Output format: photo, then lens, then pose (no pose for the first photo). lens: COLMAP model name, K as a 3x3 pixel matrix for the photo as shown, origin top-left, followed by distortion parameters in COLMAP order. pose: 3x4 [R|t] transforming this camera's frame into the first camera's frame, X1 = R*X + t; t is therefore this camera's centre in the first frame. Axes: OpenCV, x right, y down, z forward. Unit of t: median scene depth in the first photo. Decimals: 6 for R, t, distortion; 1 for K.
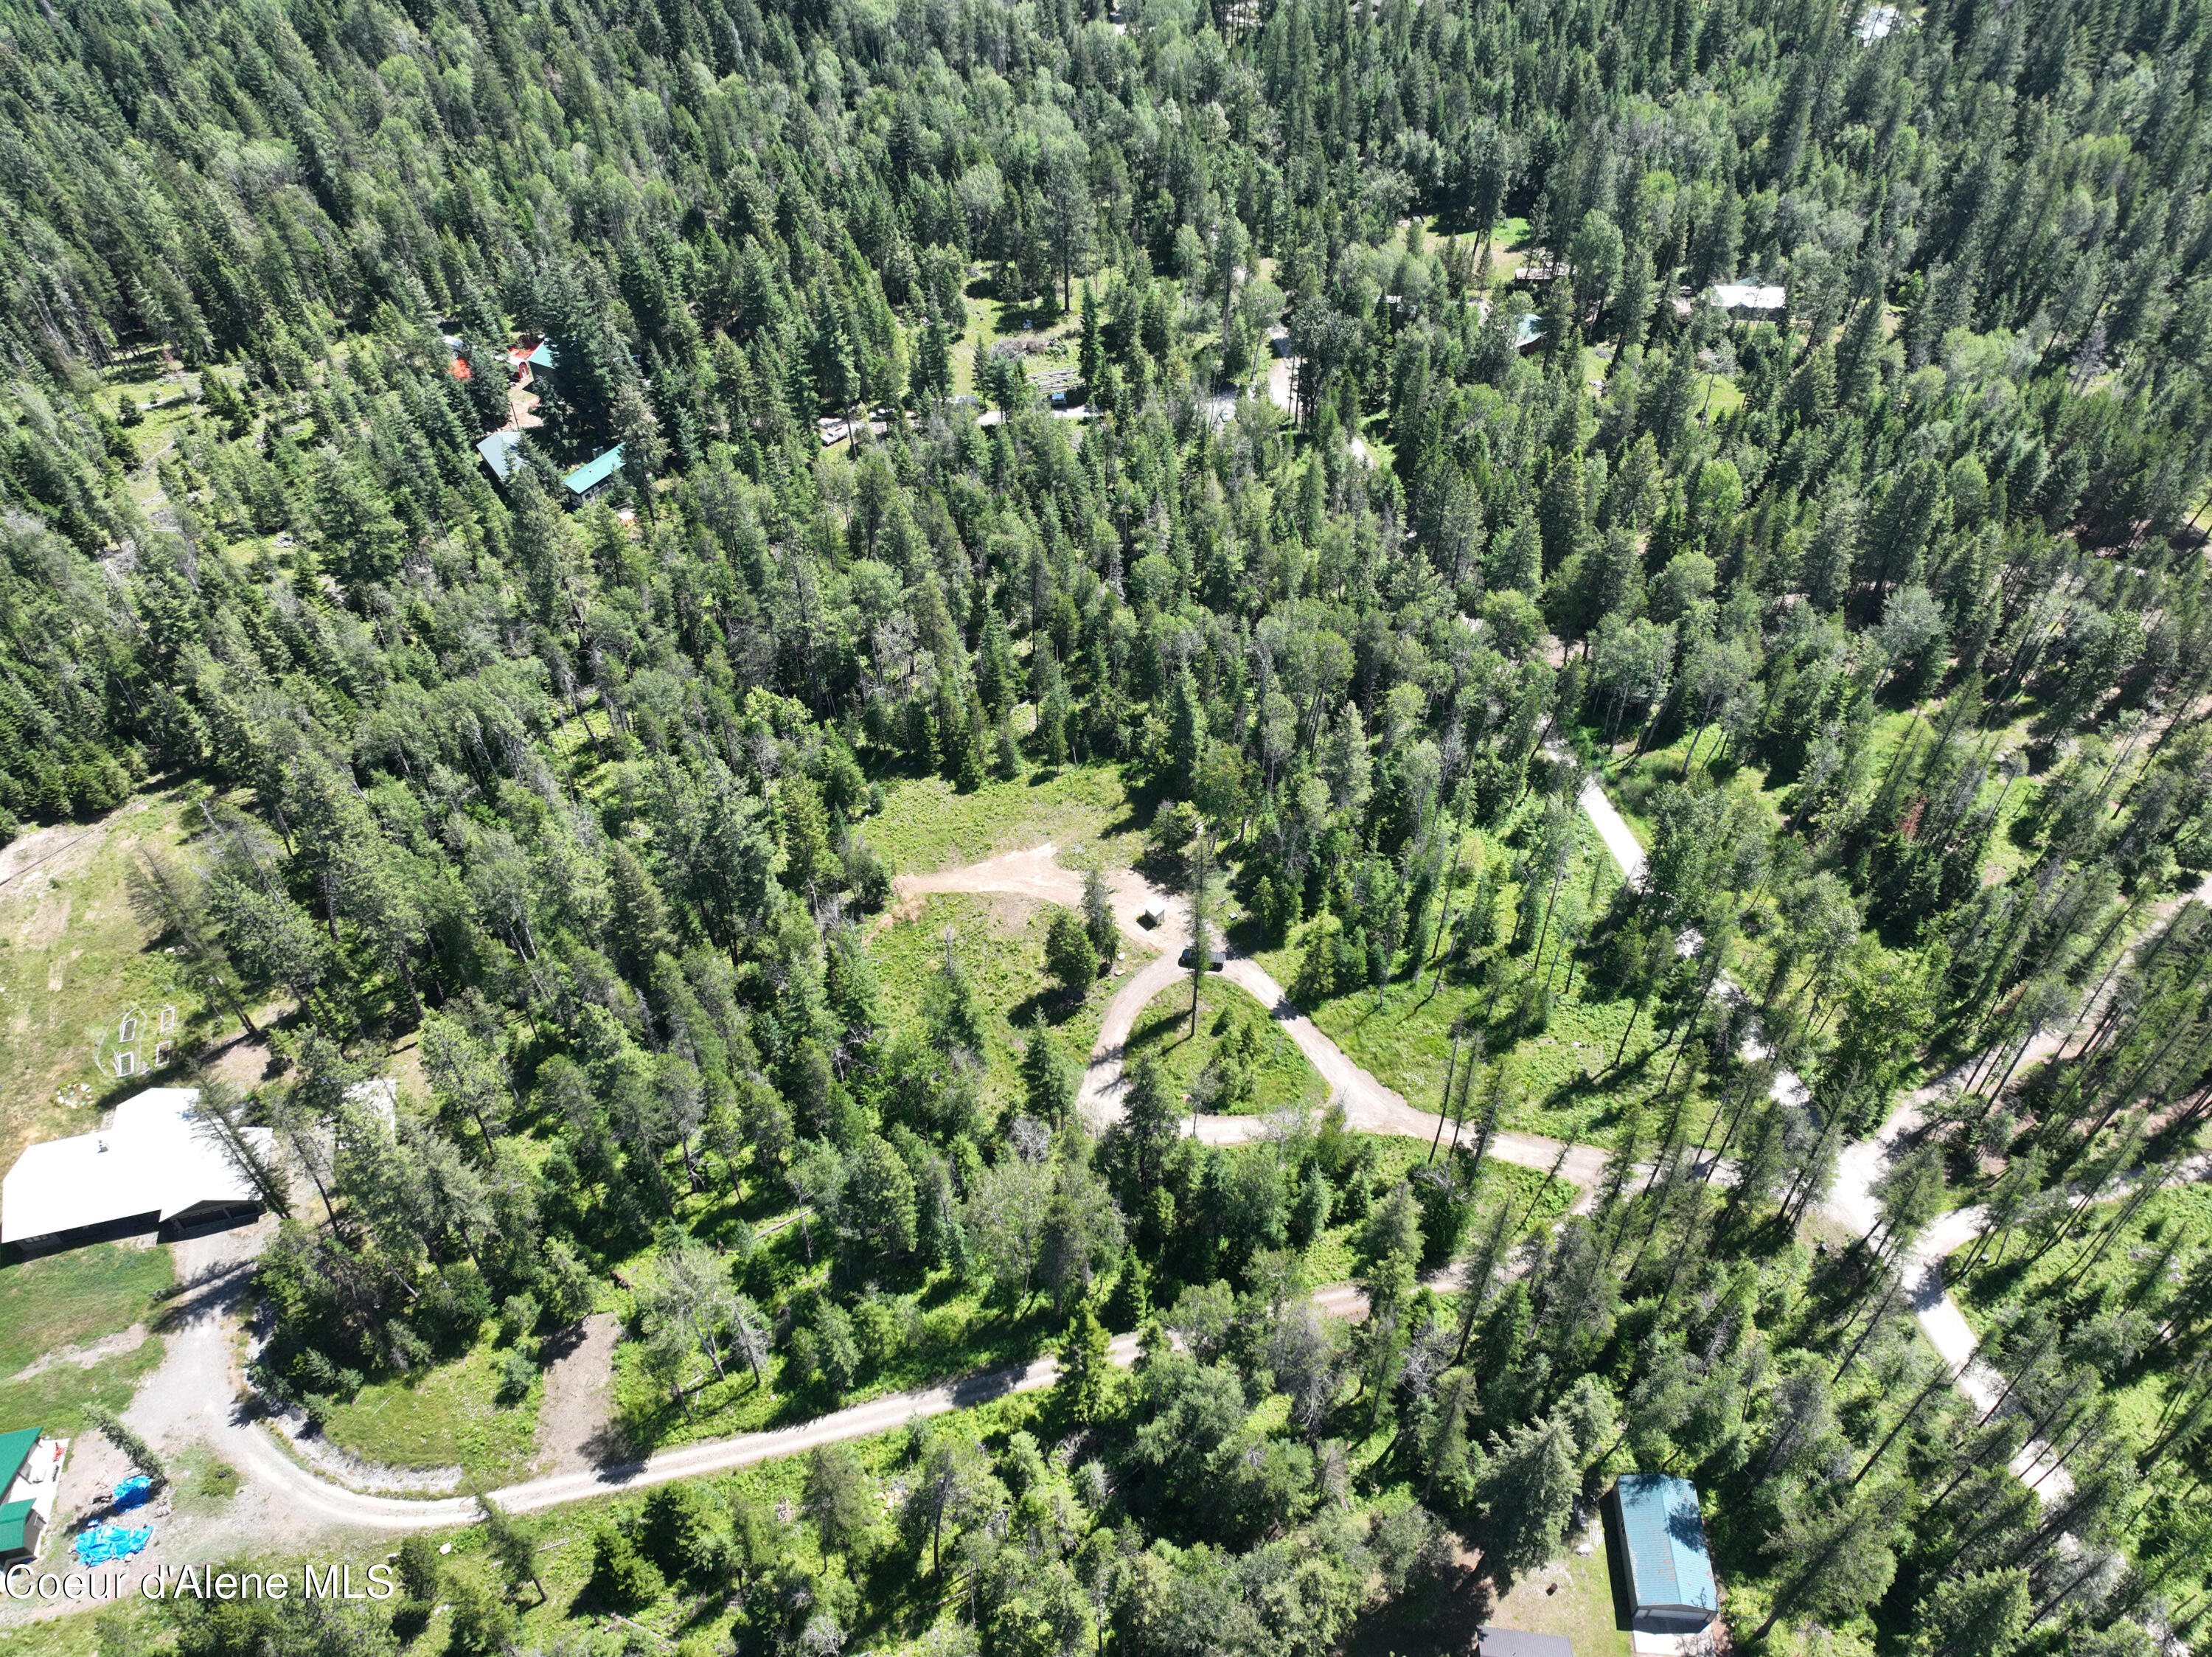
lens RADIAL K [[1546.5, 0, 1120.9], [0, 1546.5, 829.7], [0, 0, 1]] dist [-0.003056, 0.018674]
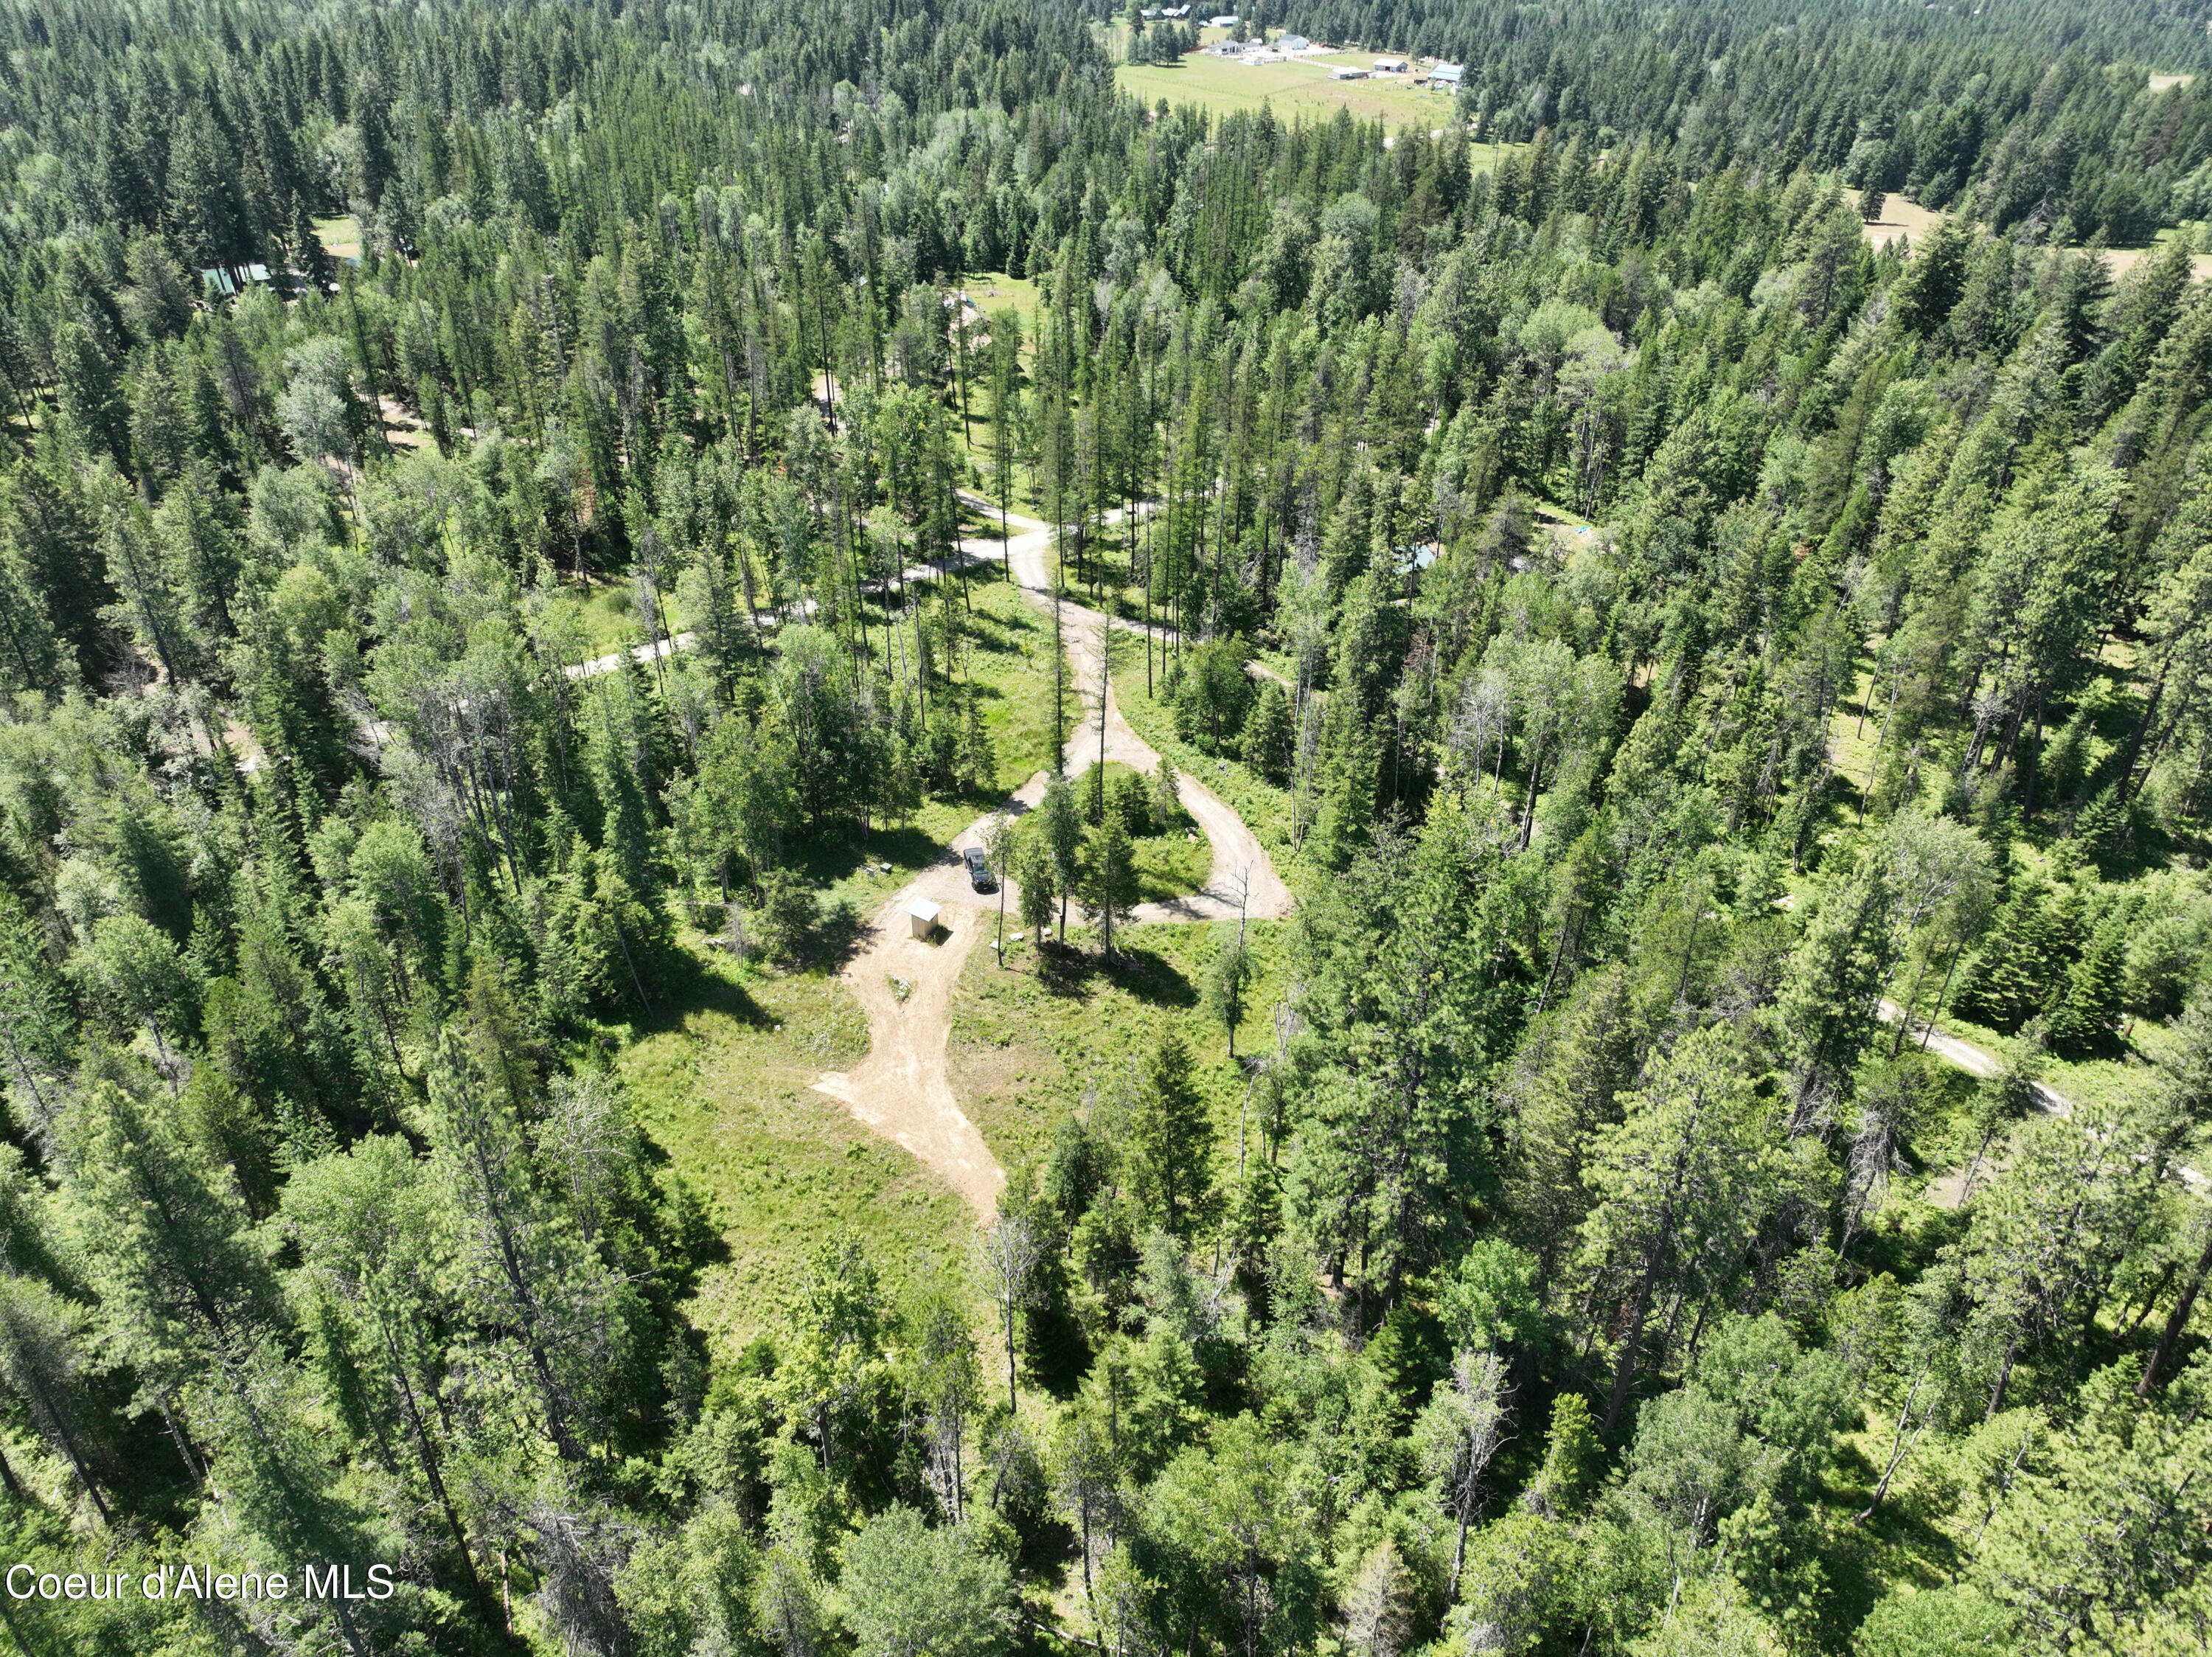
lens RADIAL K [[1546.5, 0, 1115.8], [0, 1546.5, 842.5], [0, 0, 1]] dist [-0.003056, 0.018674]
pose [[-0.450512, -0.482561, 0.751115, -0.466067], [0.617406, 0.439304, 0.652550, -0.321821], [-0.644863, 0.757725, 0.100024, 0.806155]]
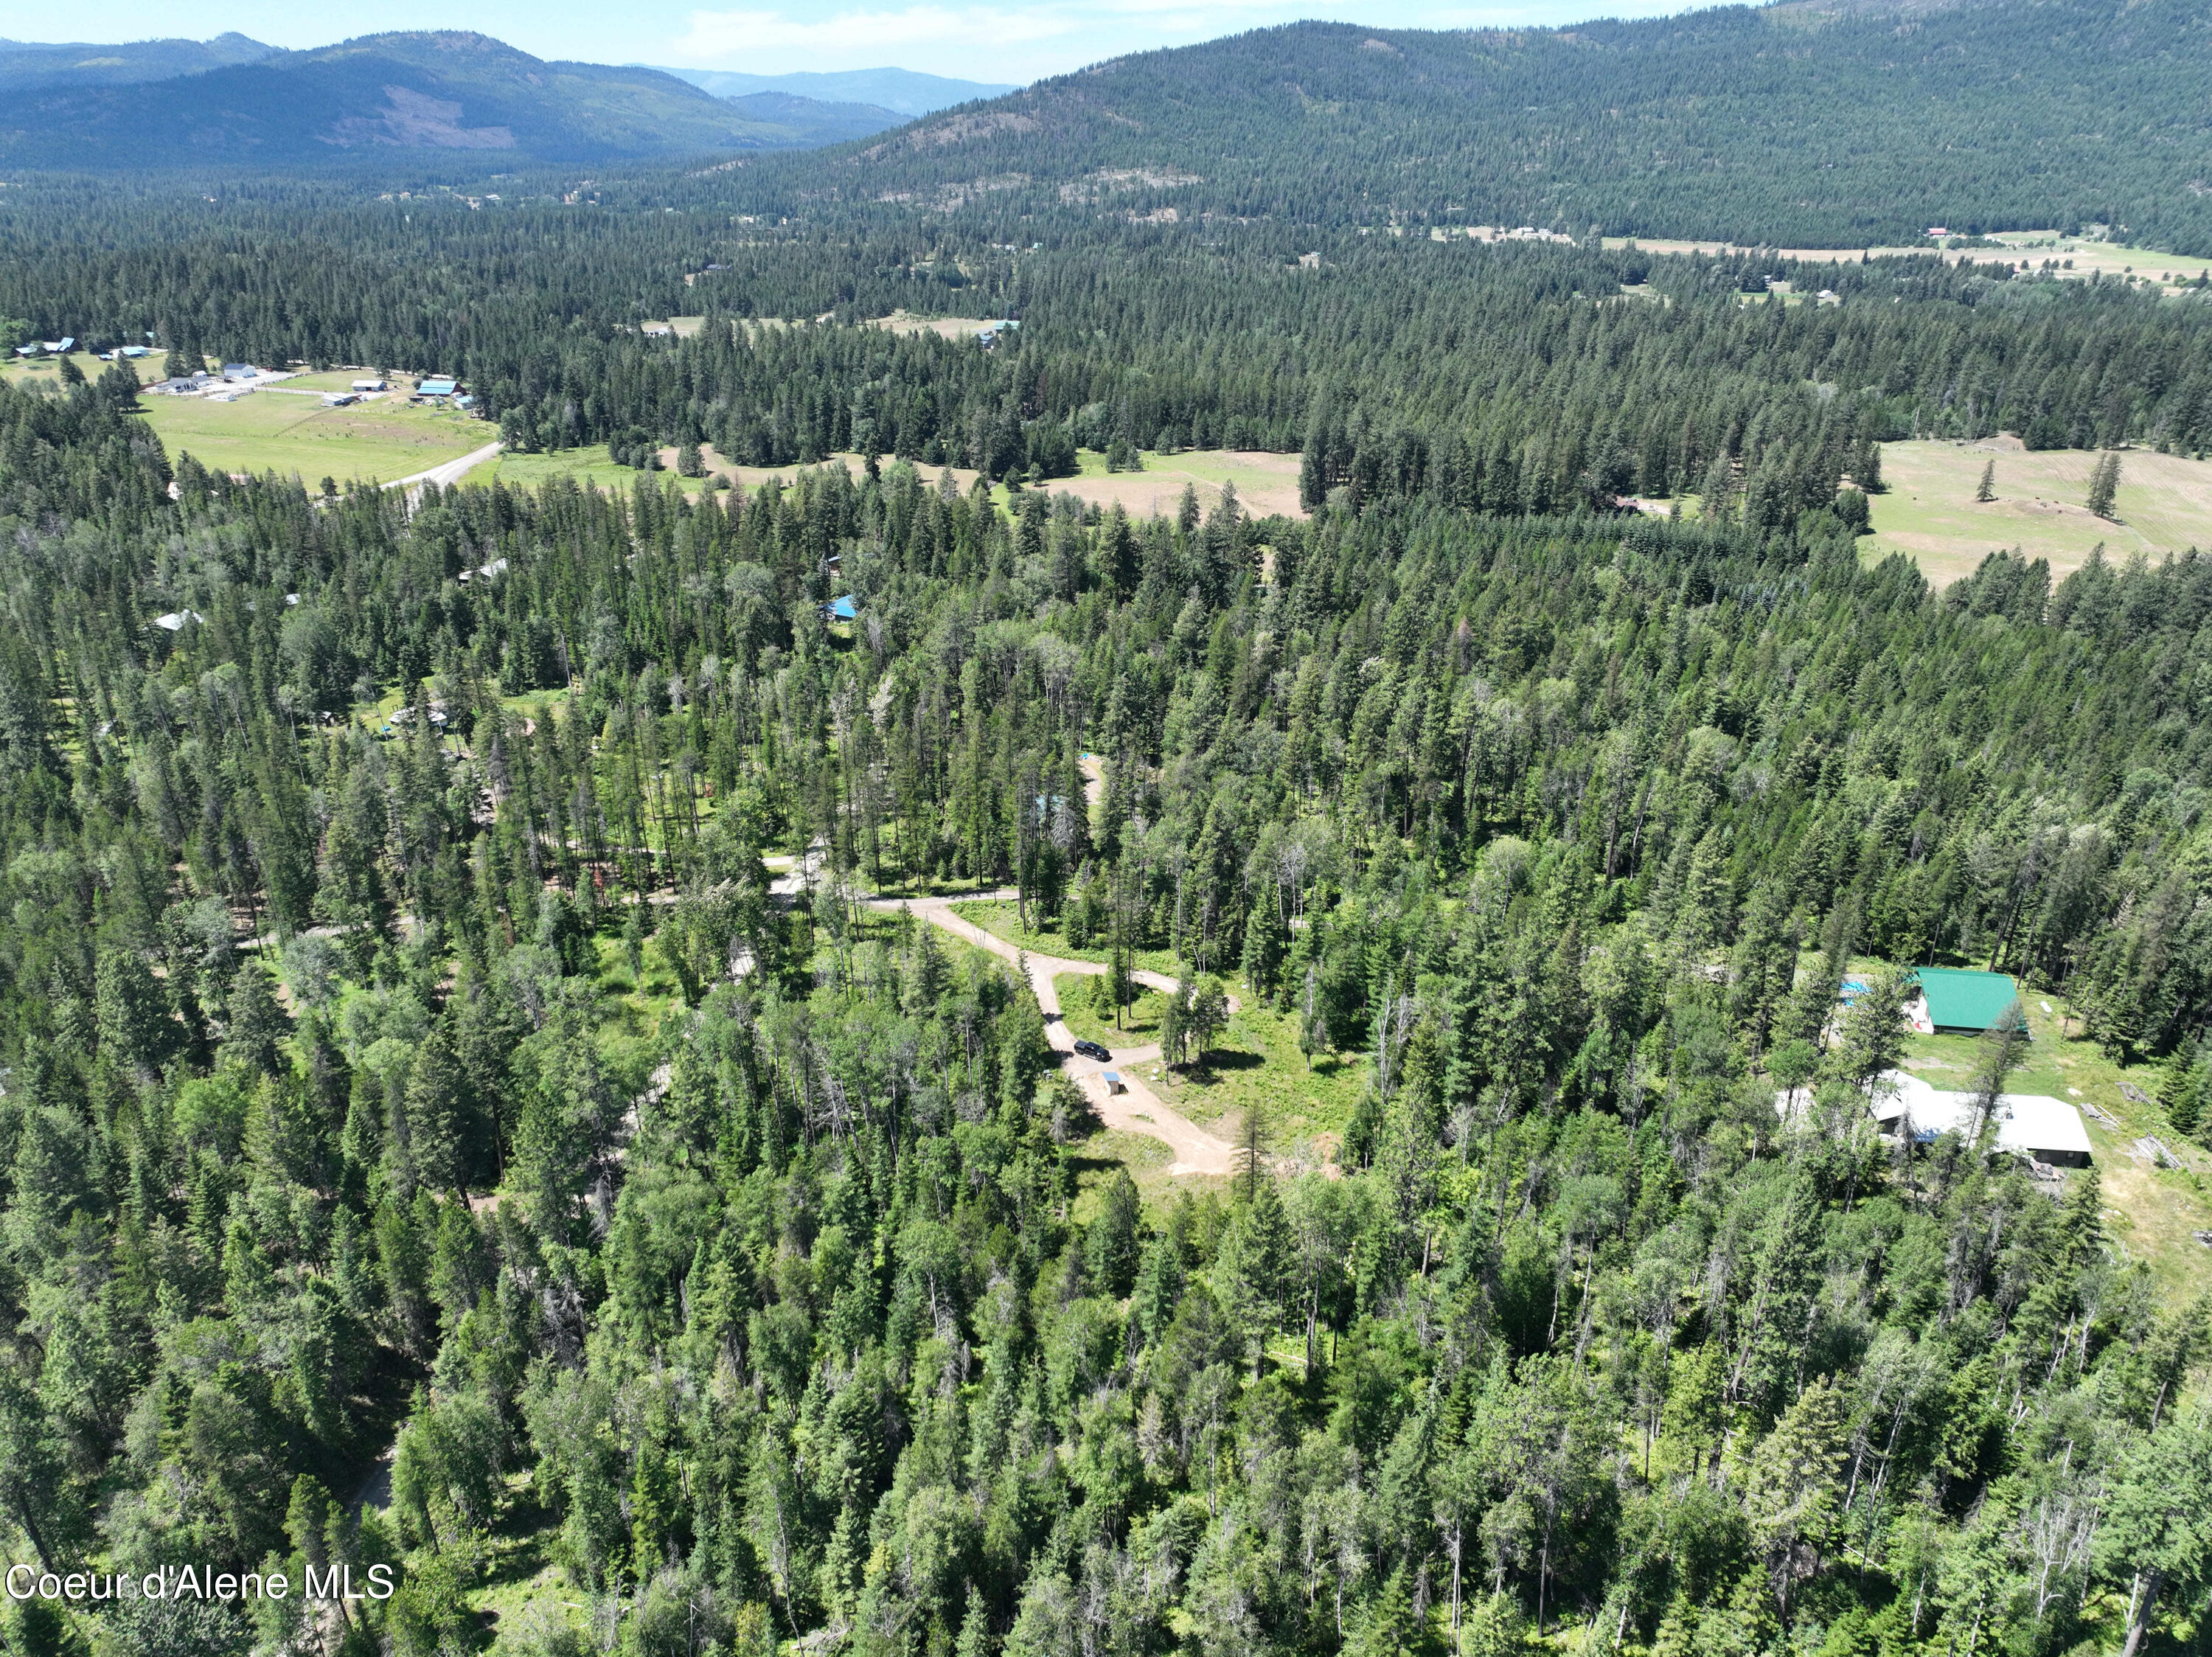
lens RADIAL K [[1546.5, 0, 1117.7], [0, 1546.5, 830.8], [0, 0, 1]] dist [-0.003056, 0.018674]
pose [[-0.935341, -0.151851, 0.319496, -0.290802], [0.246128, 0.369357, 0.896101, -0.946742], [-0.254082, 0.916797, -0.308100, 1.105568]]
